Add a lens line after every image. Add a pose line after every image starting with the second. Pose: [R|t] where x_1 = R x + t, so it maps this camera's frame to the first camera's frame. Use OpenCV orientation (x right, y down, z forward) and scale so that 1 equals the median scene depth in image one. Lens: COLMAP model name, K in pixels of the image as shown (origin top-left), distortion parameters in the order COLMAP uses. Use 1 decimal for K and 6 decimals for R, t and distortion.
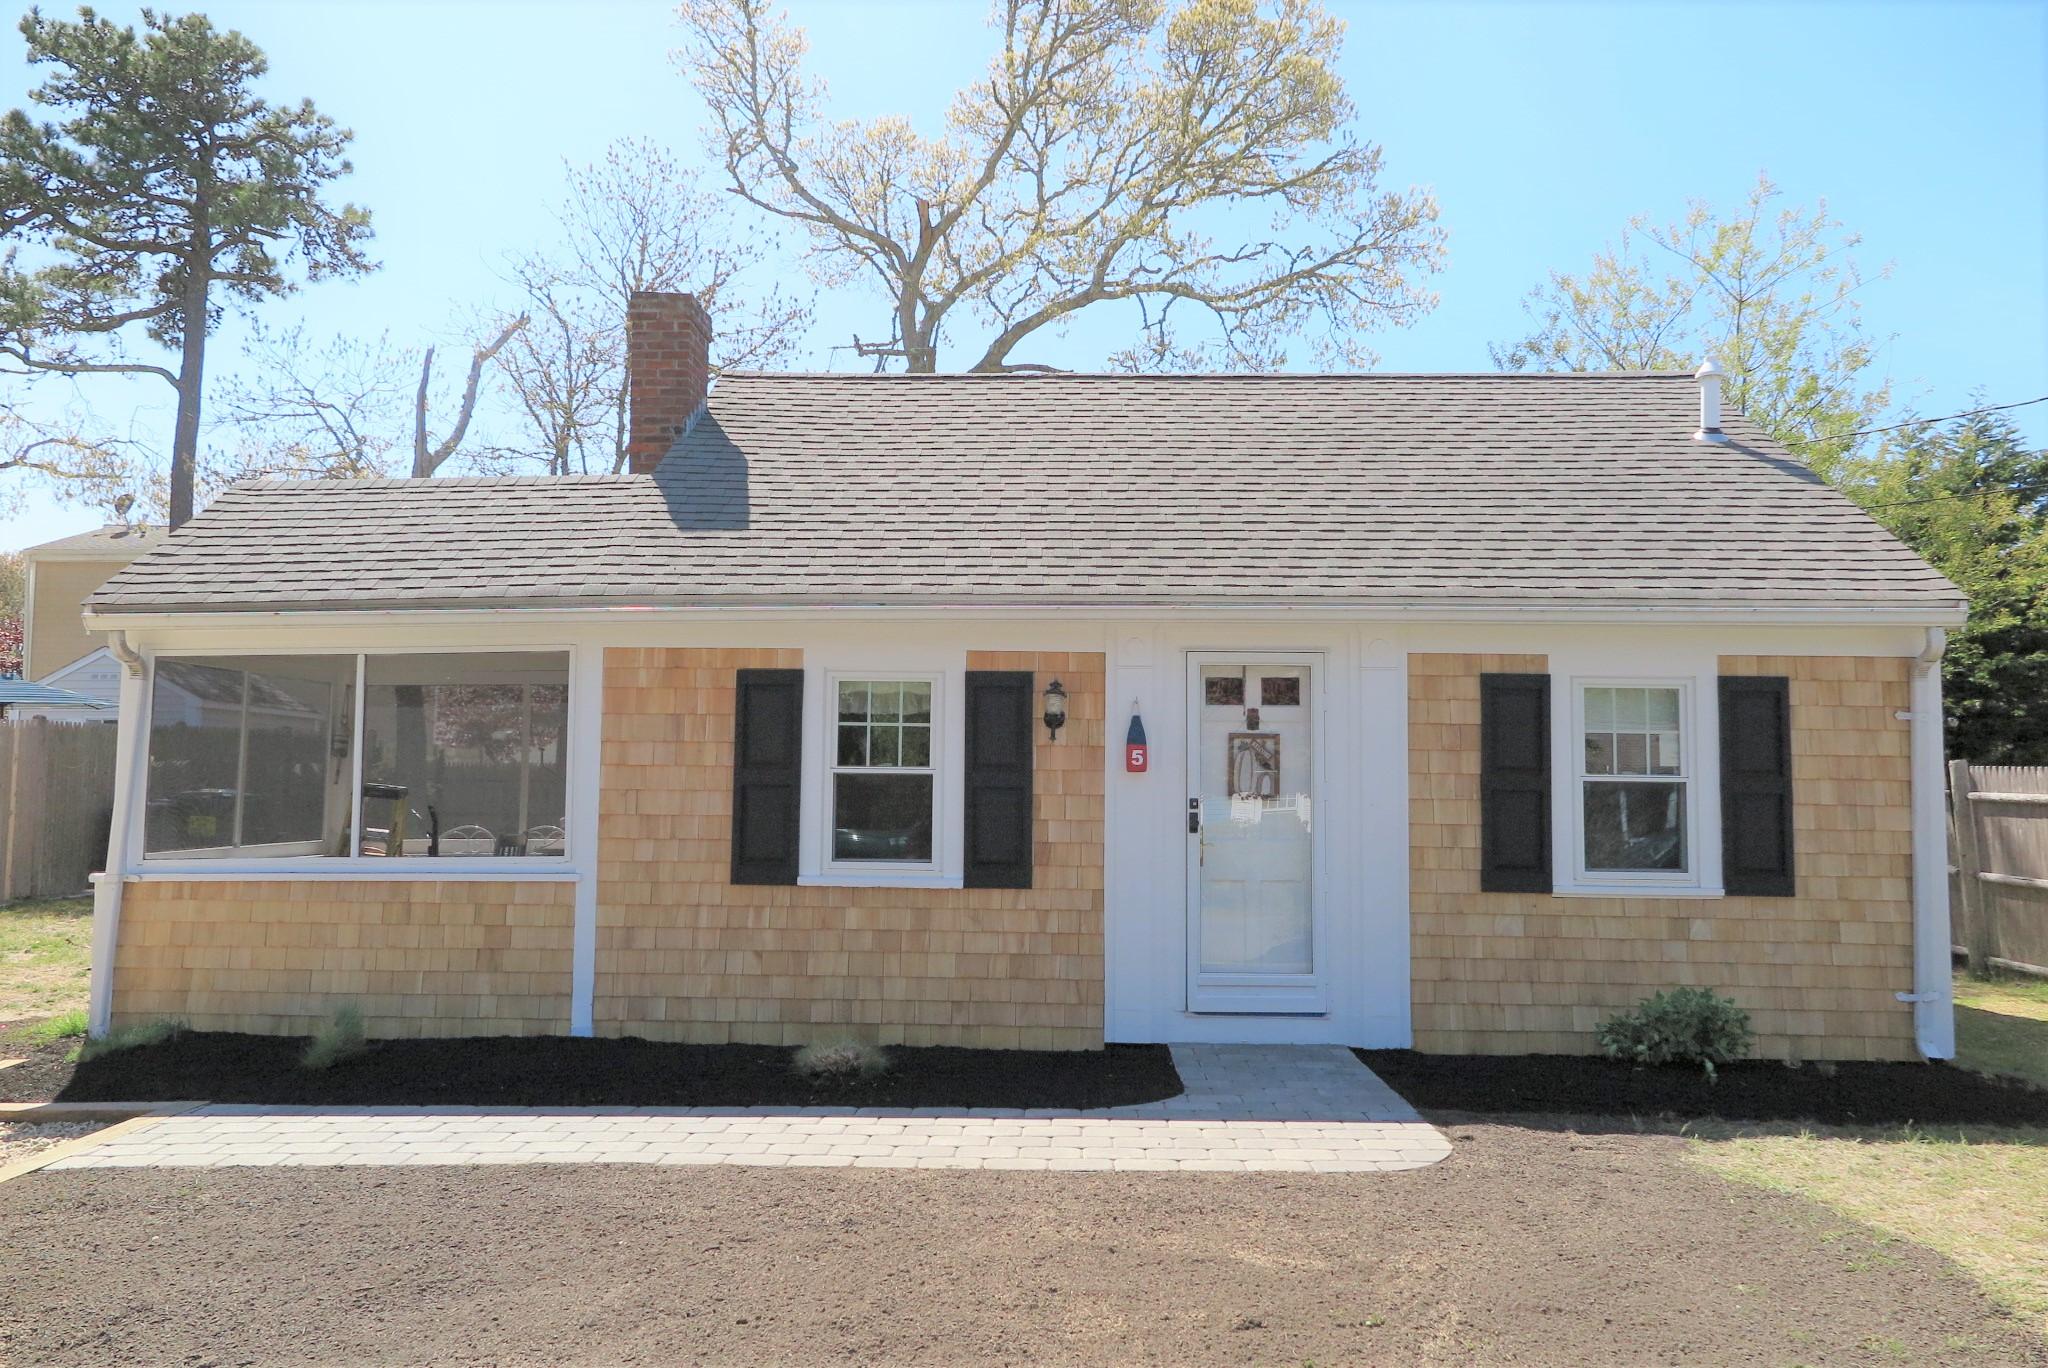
lens RADIAL K [[1412.7, 0, 1018.3], [0, 1412.7, 678.1], [0, 0, 1]] dist [-0.003405, 0.005966]
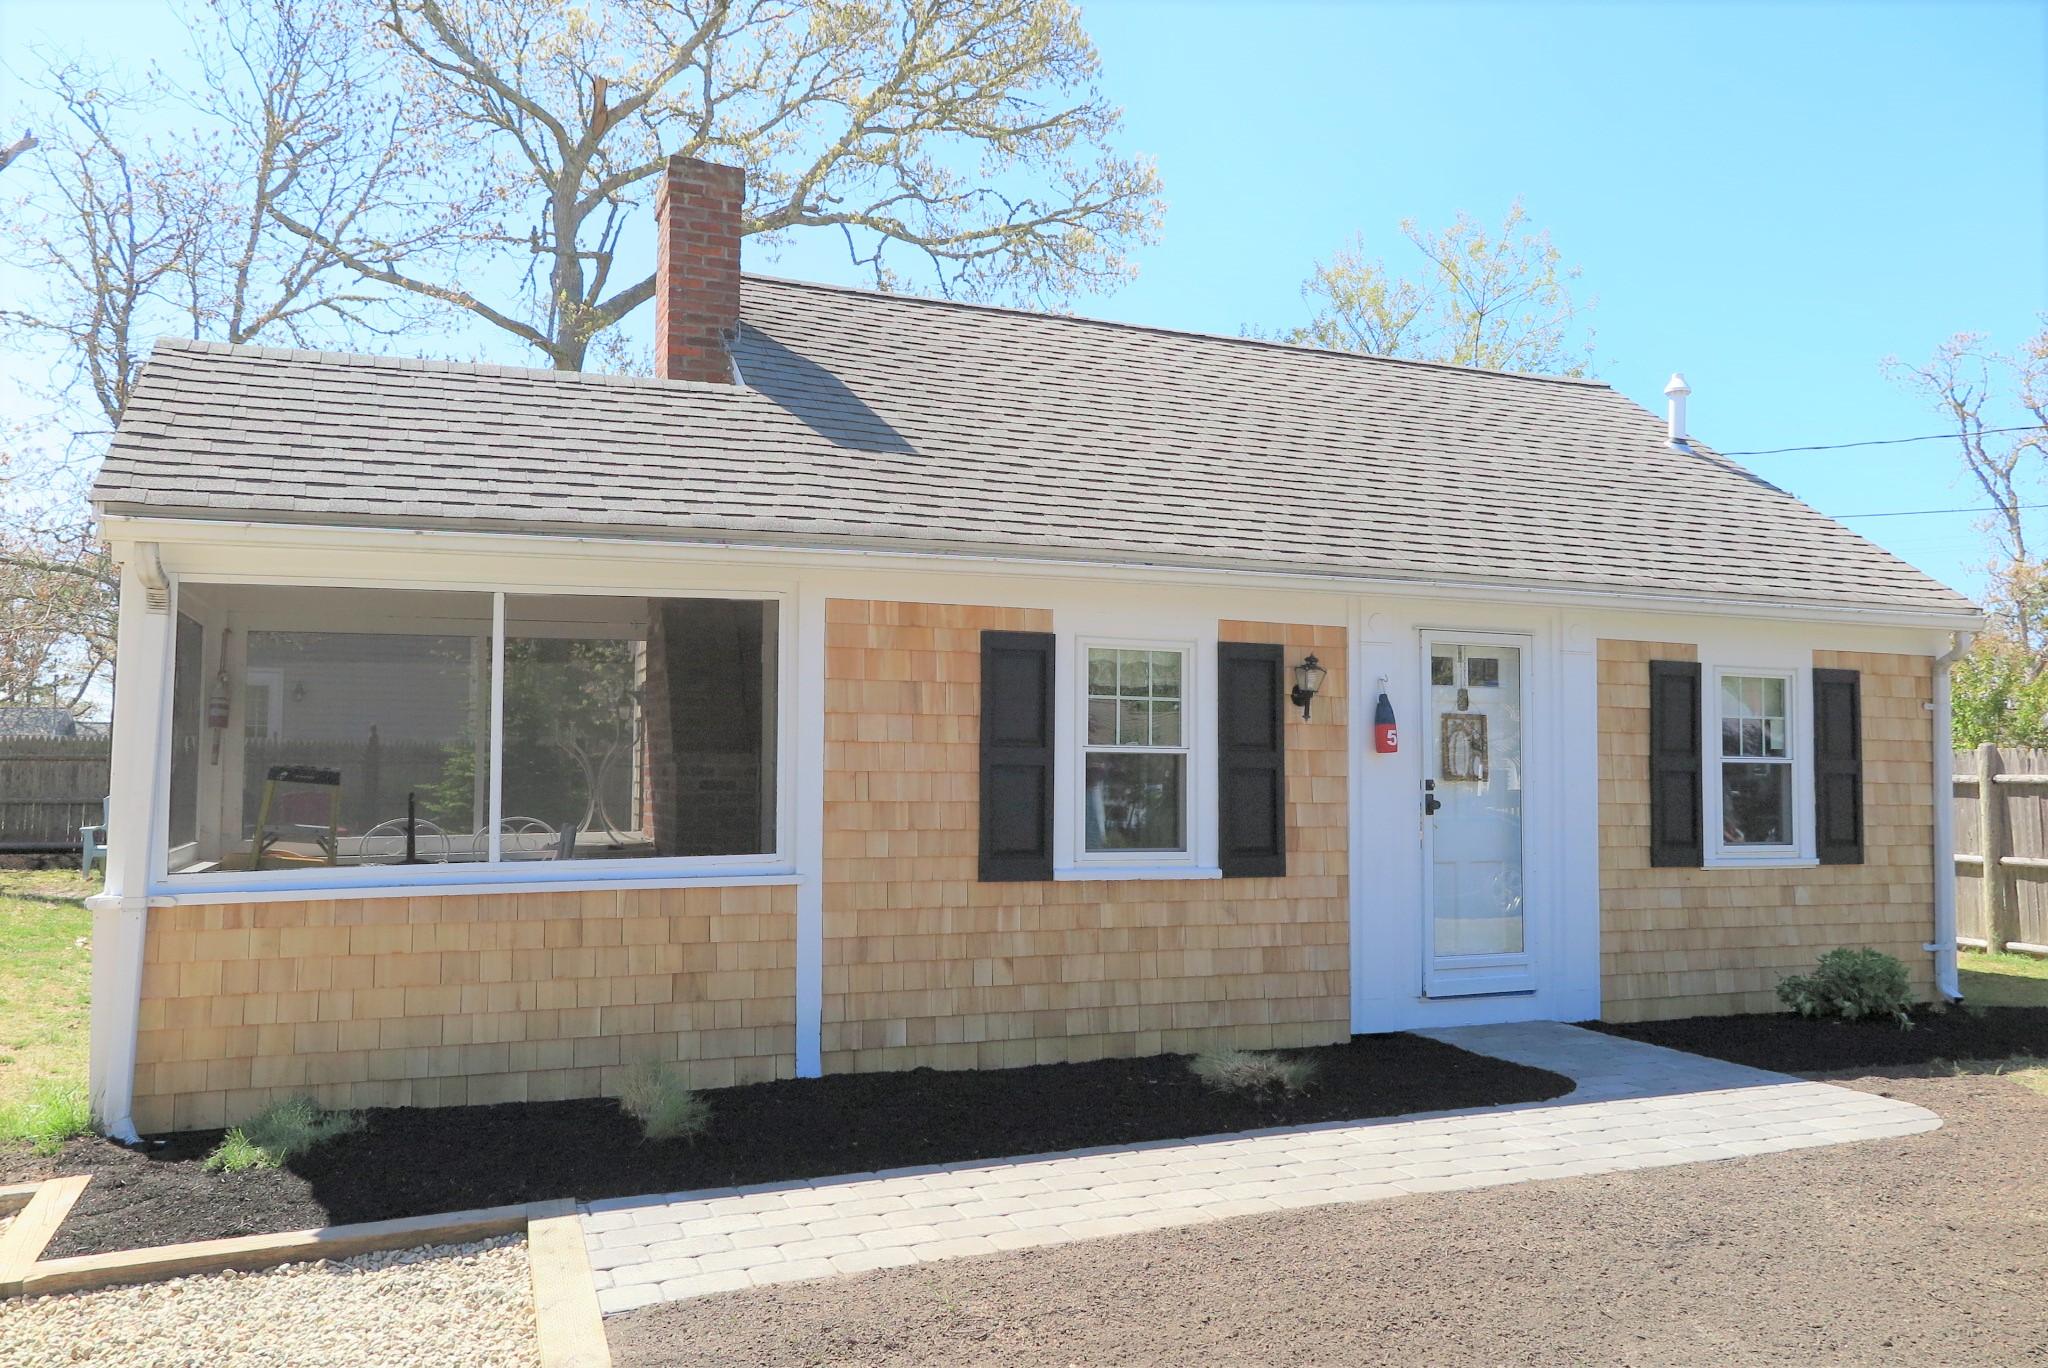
lens RADIAL K [[1504.5, 0, 1024.0], [0, 1504.5, 684.0], [0, 0, 1]] dist [0.008257, 0.001258]
pose [[0.916493, 0.021105, 0.399493, -0.539235], [-0.030884, 0.999360, 0.018057, 0.008622], [-0.398856, -0.028887, 0.916558, 0.154239]]
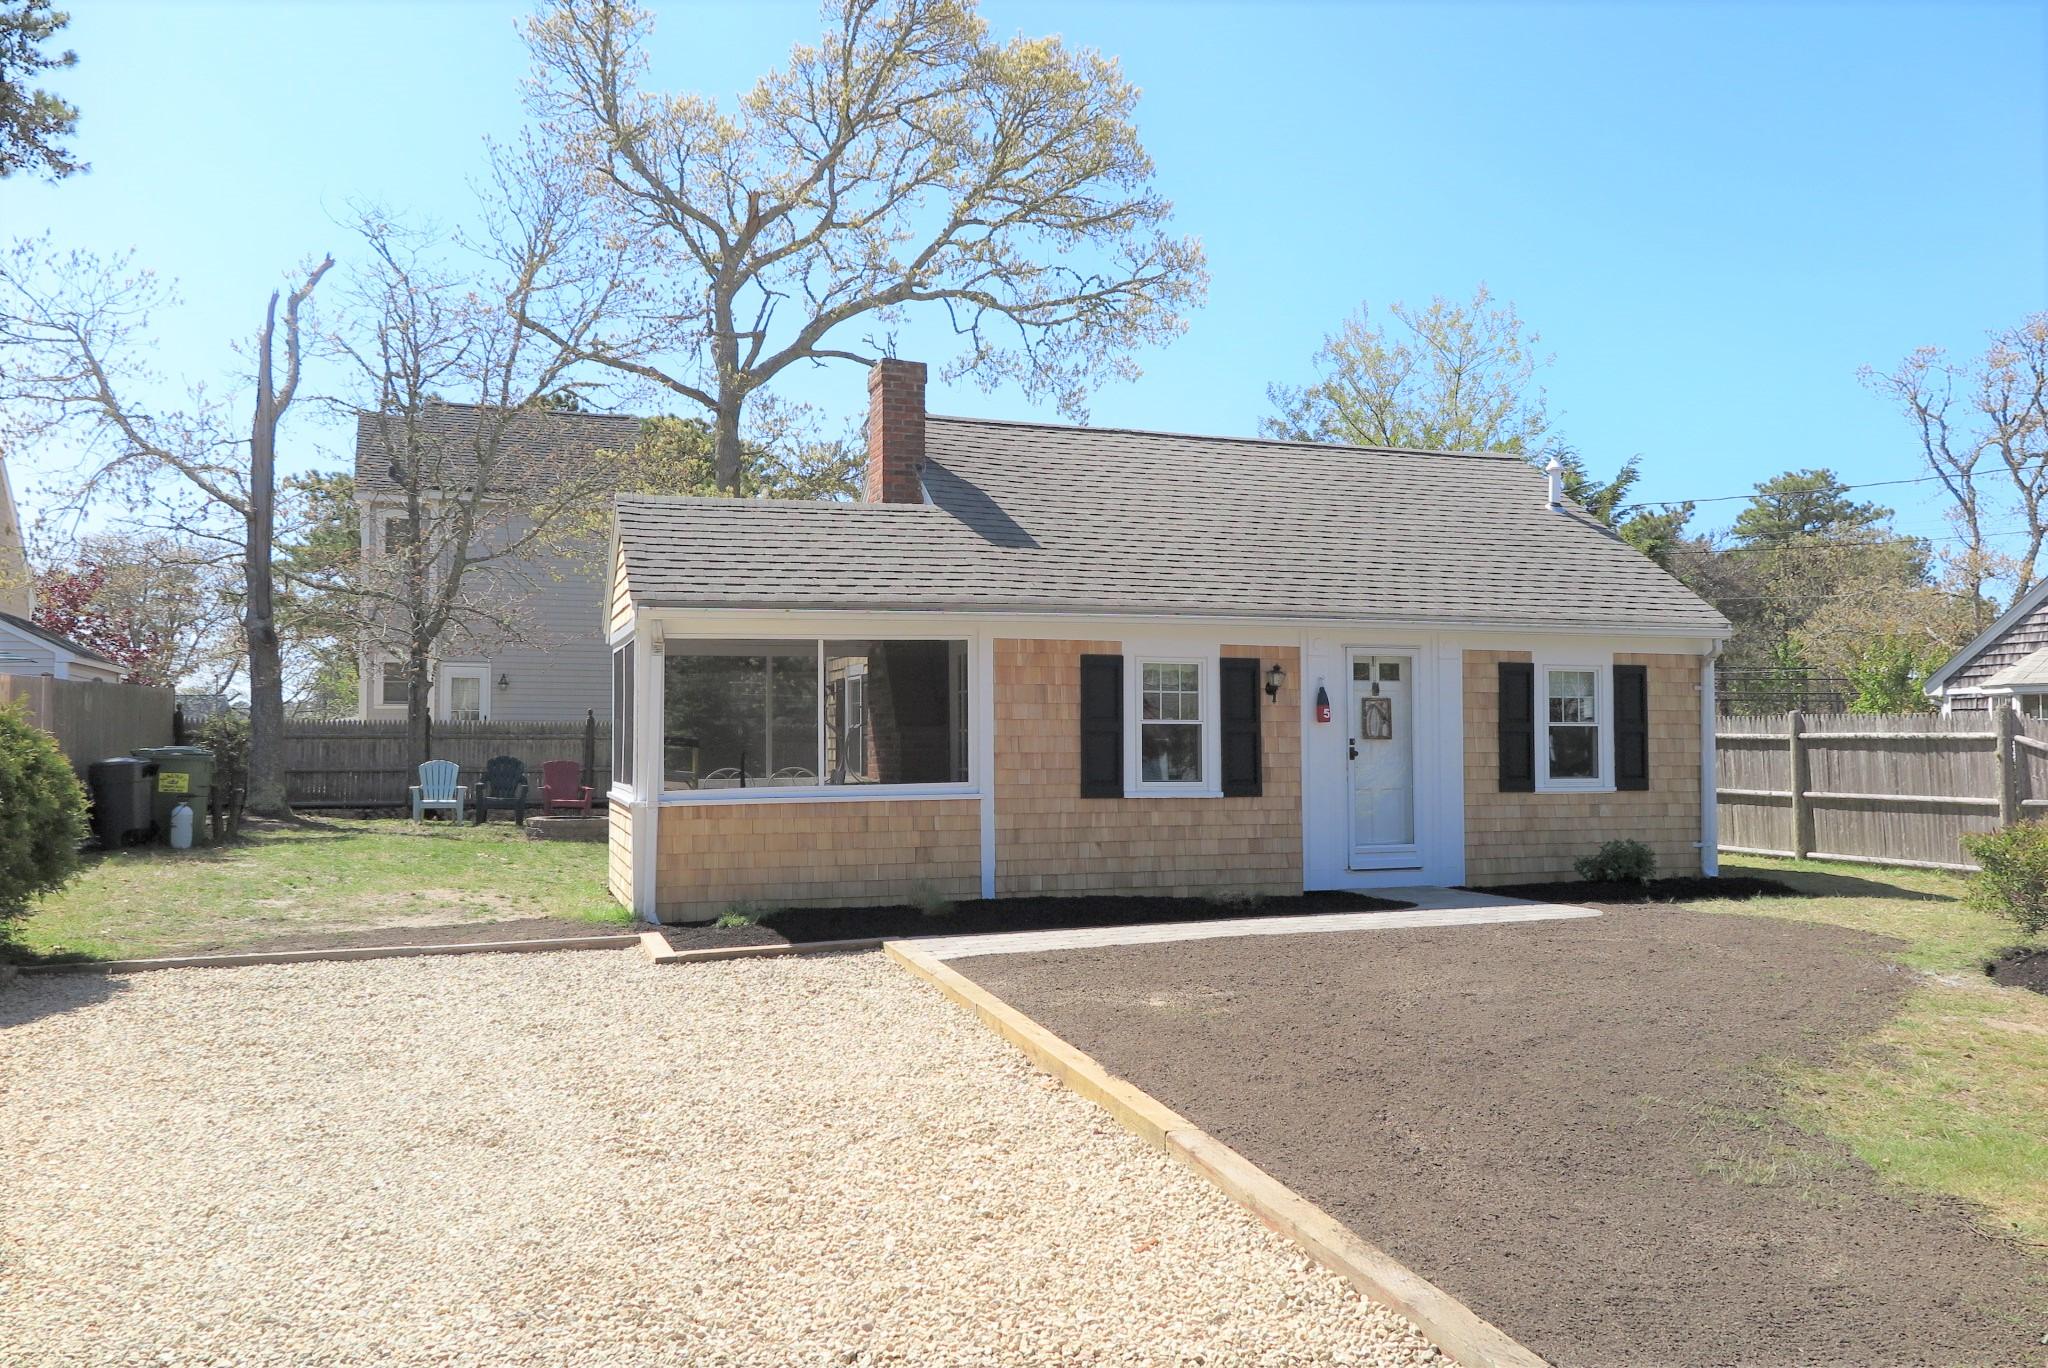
lens RADIAL K [[1539.6, 0, 1016.9], [0, 1539.6, 680.1], [0, 0, 1]] dist [0.005008, 0.004942]
pose [[0.934643, 0.004623, 0.355558, -0.839186], [-0.017840, 0.999266, 0.033904, -0.033210], [-0.355140, -0.038032, 0.934039, -0.491690]]
